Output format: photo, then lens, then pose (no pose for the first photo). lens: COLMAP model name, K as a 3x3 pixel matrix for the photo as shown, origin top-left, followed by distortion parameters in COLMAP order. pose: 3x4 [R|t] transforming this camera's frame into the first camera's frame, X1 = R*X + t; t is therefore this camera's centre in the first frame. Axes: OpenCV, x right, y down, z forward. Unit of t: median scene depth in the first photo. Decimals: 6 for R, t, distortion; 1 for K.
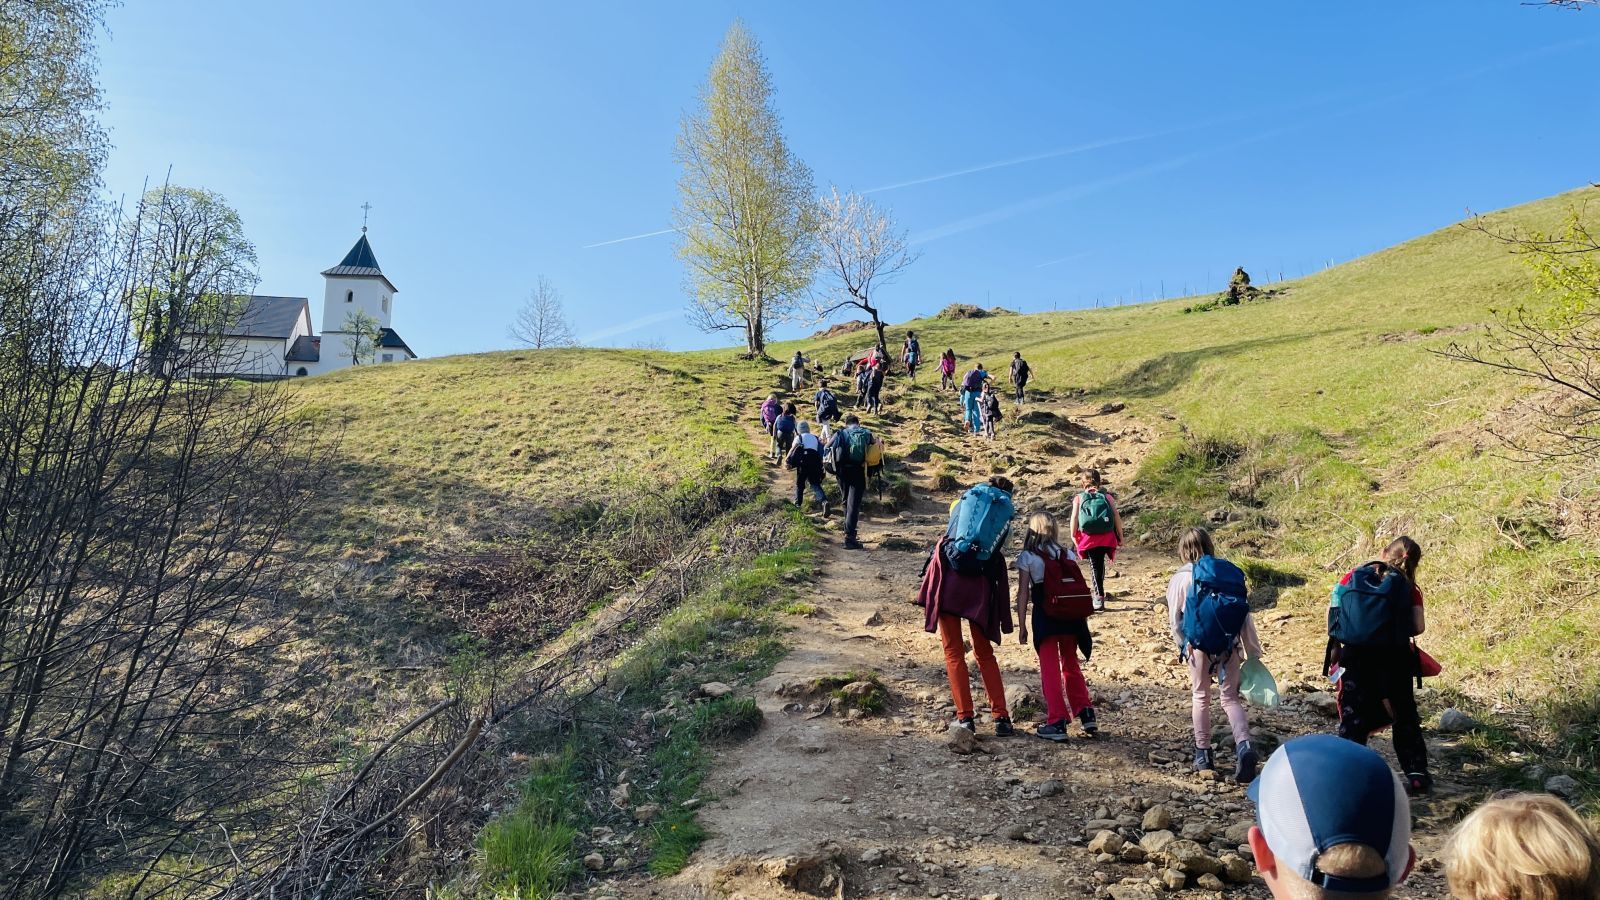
lens RADIAL K [[1205.1, 0, 800.2], [0, 1205.1, 450.3], [0, 0, 1]] dist [0.087650, -0.117595]
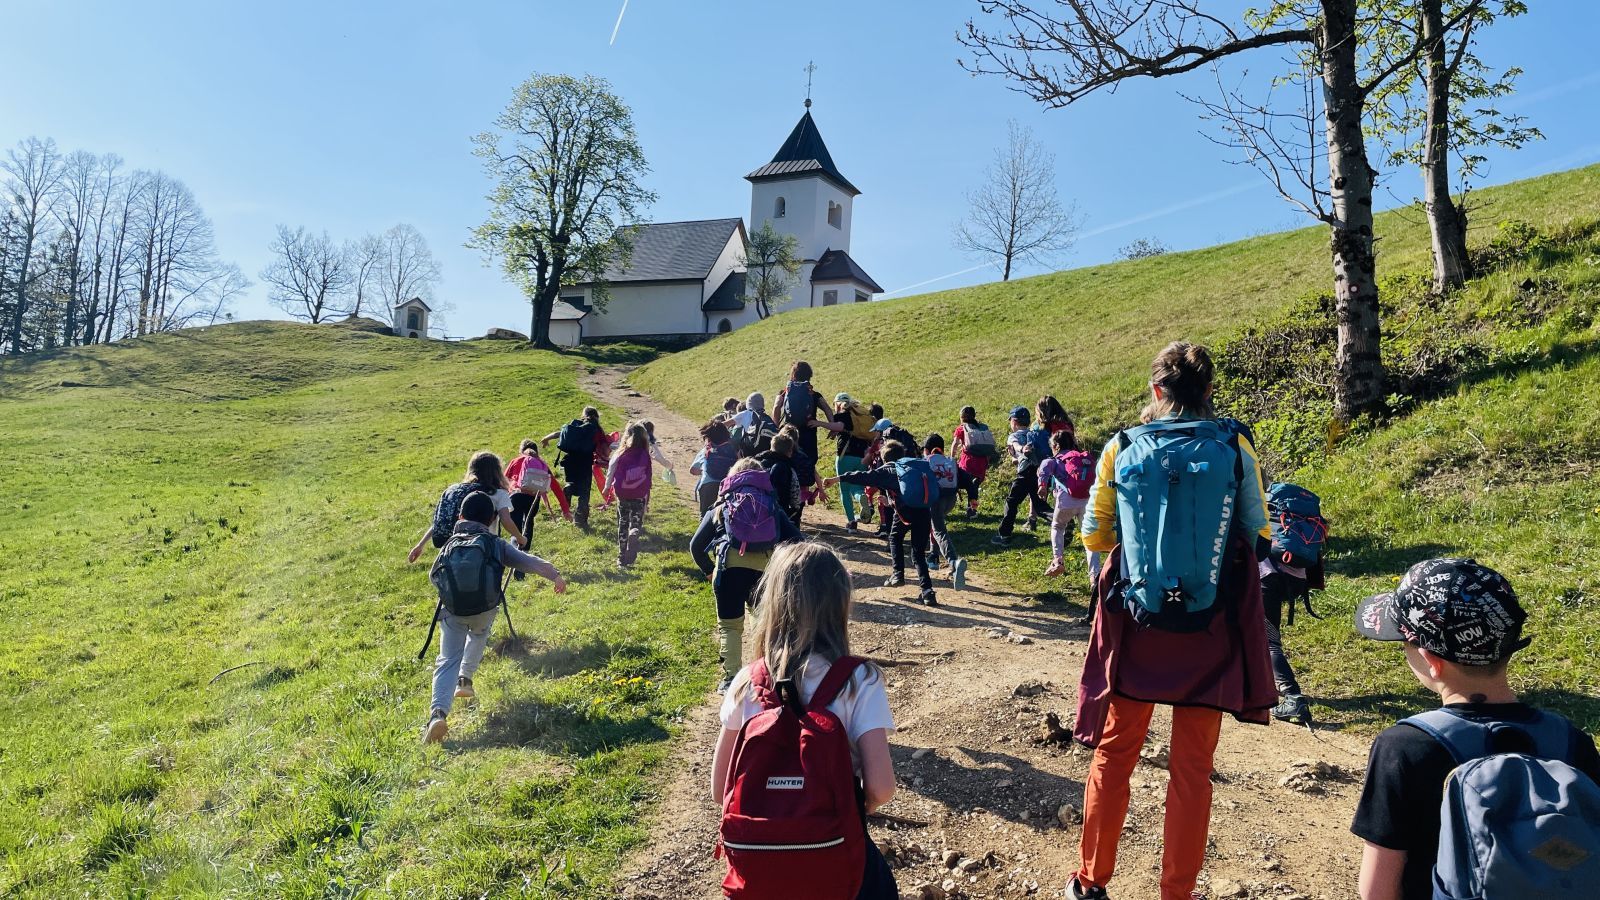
lens RADIAL K [[1205.1, 0, 797.6], [0, 1205.1, 438.8], [0, 0, 1]] dist [0.087650, -0.117595]
pose [[0.841040, -0.007038, -0.540927, -0.007436], [0.040321, 0.997950, 0.049706, -0.033269], [0.539468, -0.063616, 0.839599, 0.446492]]
